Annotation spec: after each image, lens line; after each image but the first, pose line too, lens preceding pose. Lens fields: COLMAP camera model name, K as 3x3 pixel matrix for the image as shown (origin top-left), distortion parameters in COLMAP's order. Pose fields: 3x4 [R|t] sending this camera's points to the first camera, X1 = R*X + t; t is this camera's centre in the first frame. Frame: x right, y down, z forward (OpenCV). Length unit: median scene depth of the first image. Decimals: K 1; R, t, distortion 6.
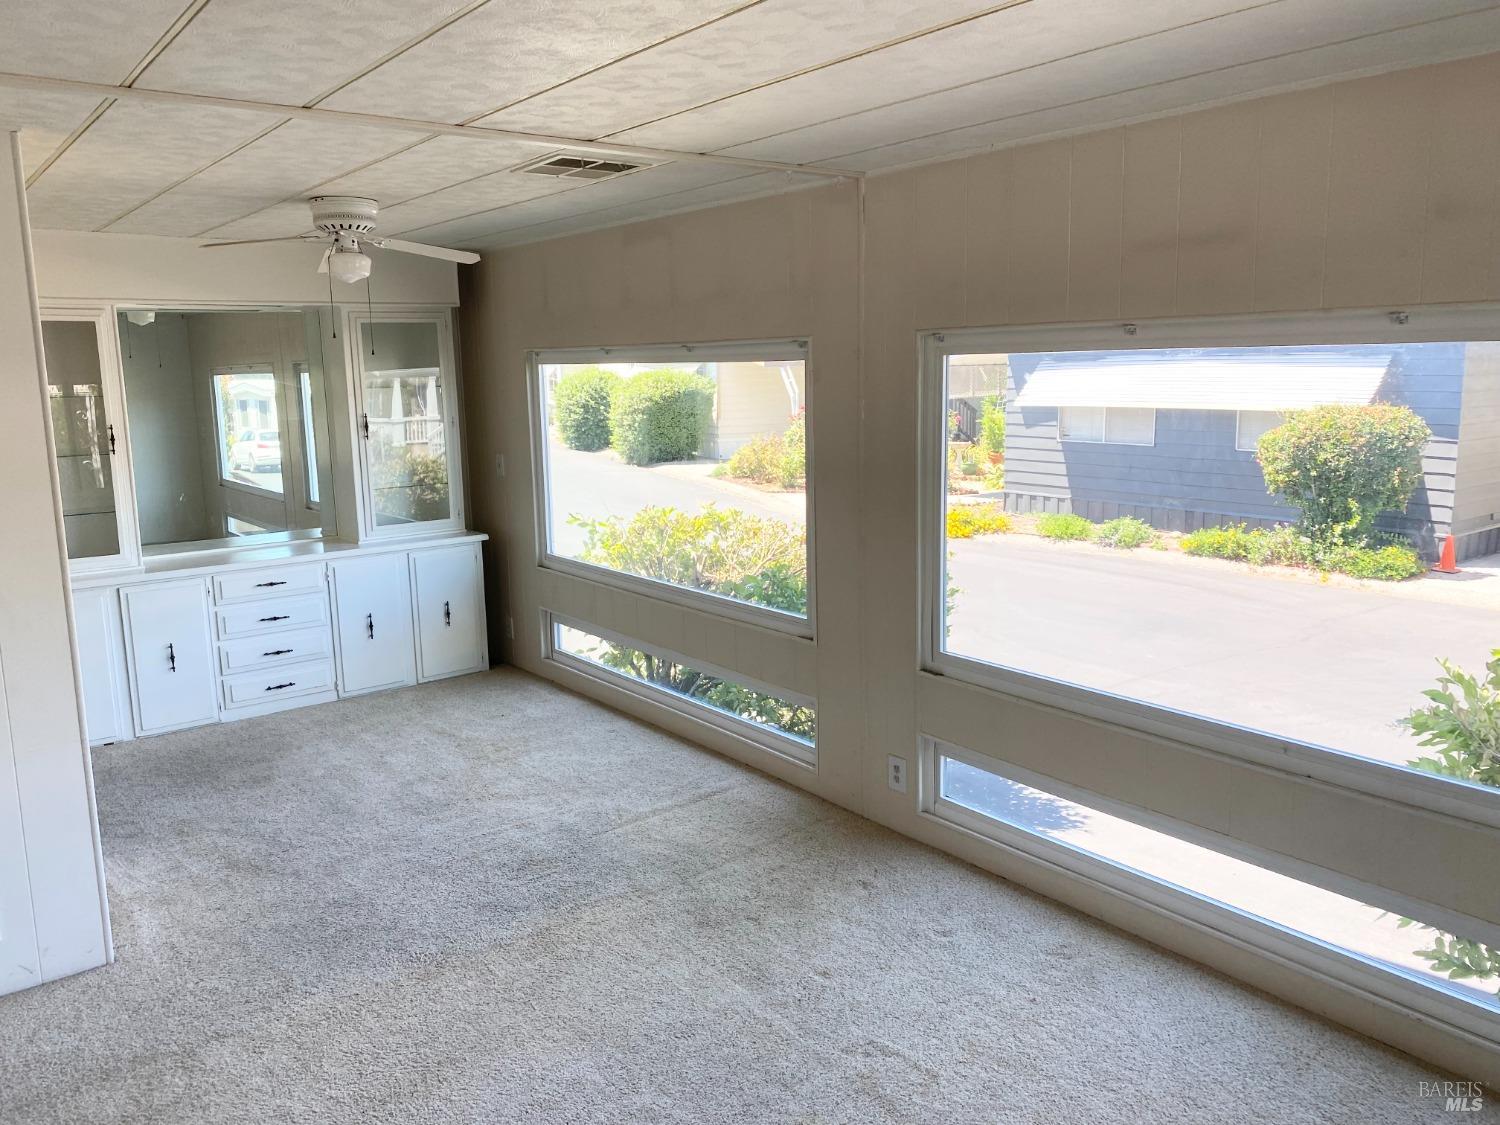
lens RADIAL K [[1139.1, 0, 786.8], [0, 1139.1, 512.1], [0, 0, 1]] dist [0.043638, -0.111139]
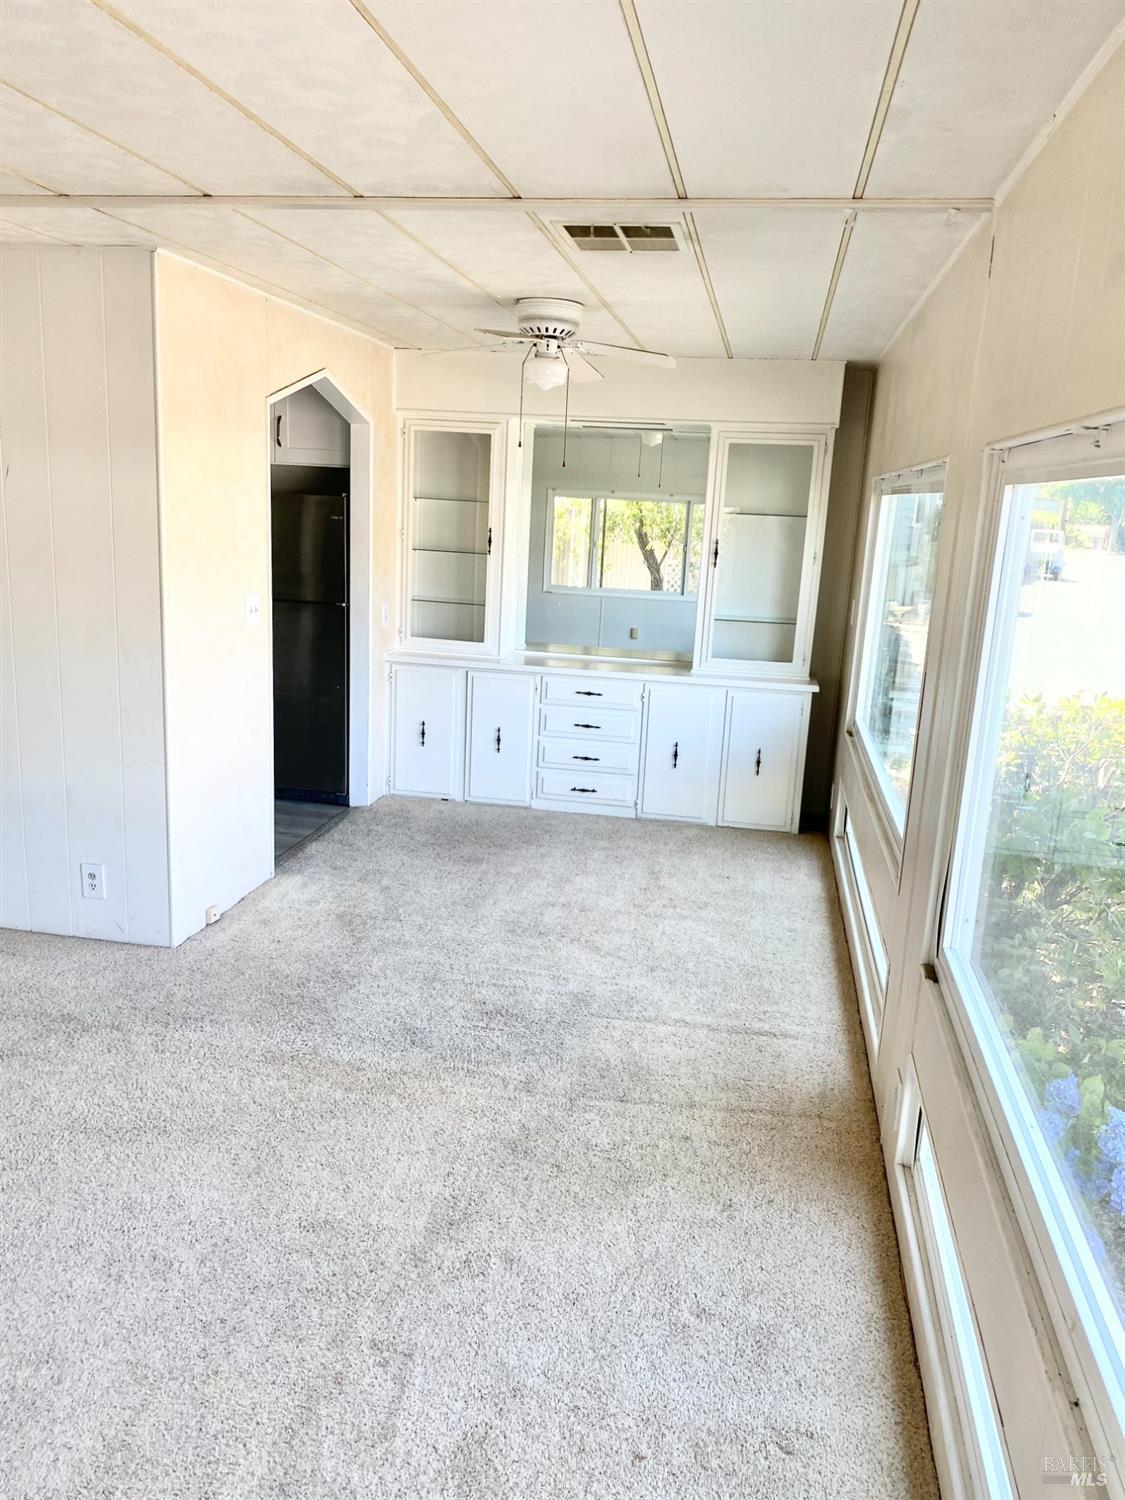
lens RADIAL K [[1141.1, 0, 552.5], [0, 1141.1, 755.1], [0, 0, 1]] dist [0.048257, -0.053279]
pose [[0.640002, 0.215484, -0.737540, 0.327385], [-0.155608, 0.976330, 0.150221, -0.035600], [0.752452, 0.018626, 0.658384, 0.291369]]
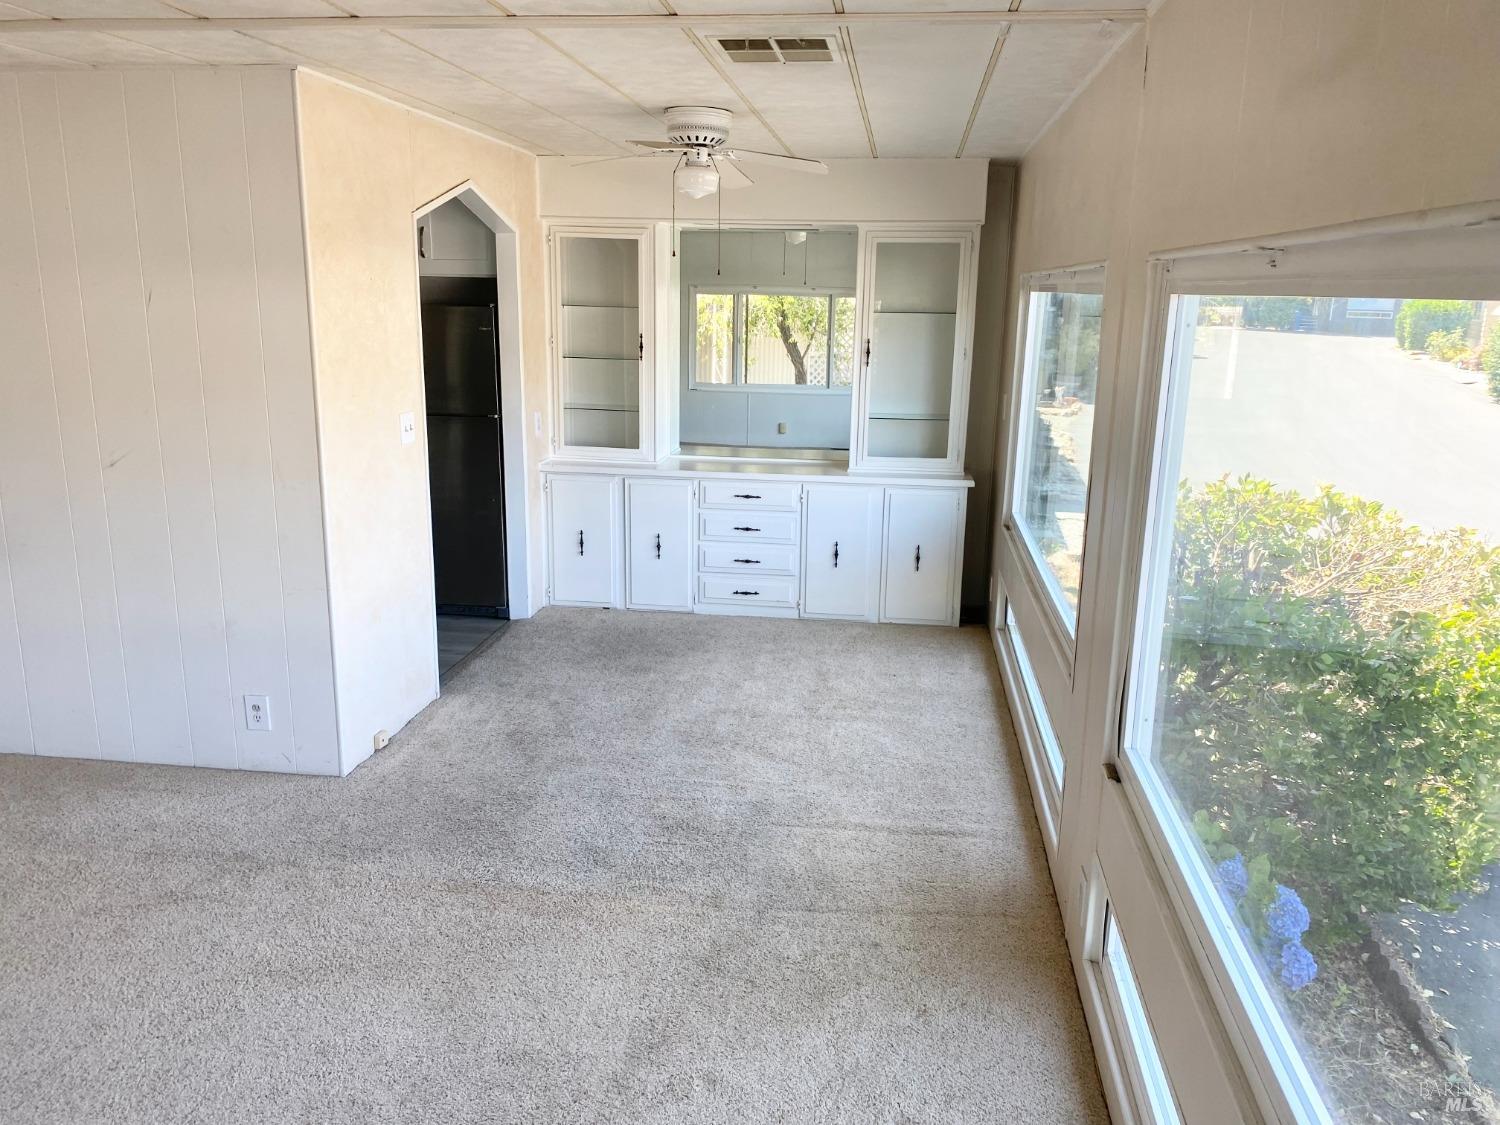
lens RADIAL K [[1141.1, 0, 754.5], [0, 1141.1, 557.6], [0, 0, 1]] dist [0.048257, -0.053279]
pose [[0.684115, 0.195541, -0.702673, 0.315262], [-0.122935, 0.980523, 0.153172, -0.045283], [0.718939, -0.018404, 0.694830, 0.280426]]
